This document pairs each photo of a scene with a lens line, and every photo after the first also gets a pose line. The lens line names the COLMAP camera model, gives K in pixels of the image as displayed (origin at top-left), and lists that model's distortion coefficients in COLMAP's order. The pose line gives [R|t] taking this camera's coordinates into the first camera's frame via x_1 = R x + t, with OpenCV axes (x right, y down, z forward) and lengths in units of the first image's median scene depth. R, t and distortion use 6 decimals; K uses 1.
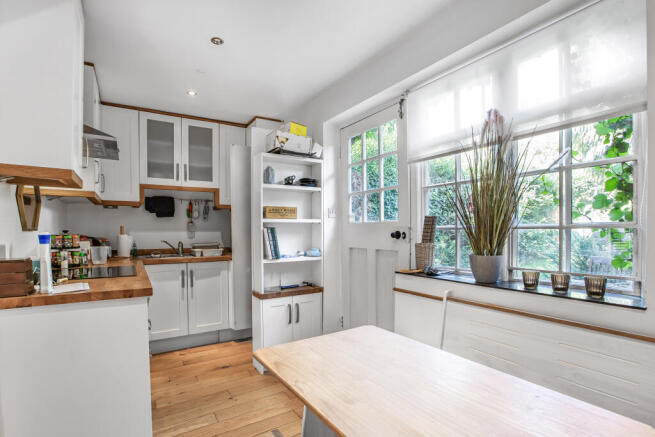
lens RADIAL K [[319.8, 0, 317.8], [0, 319.8, 232.5], [0, 0, 1]] dist [-0.035438, 0.015399]
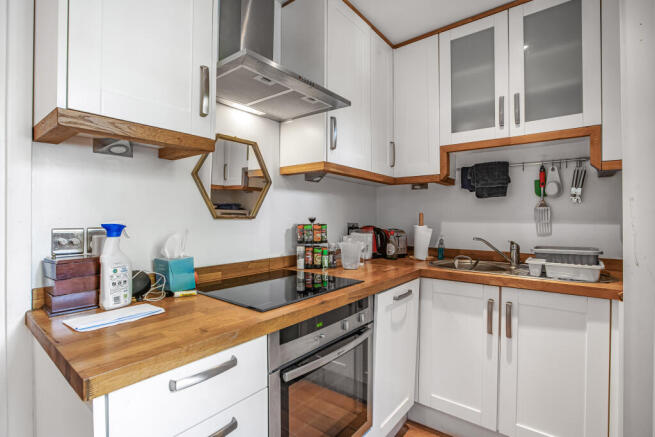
lens RADIAL K [[311.3, 0, 328.2], [0, 311.3, 216.5], [0, 0, 1]] dist [-0.018430, 0.000057]
pose [[0.348257, 0.002090, -0.937397, -0.050714], [-0.012362, 0.999921, -0.002363, -0.007990], [0.937317, 0.012411, 0.348256, 0.543639]]
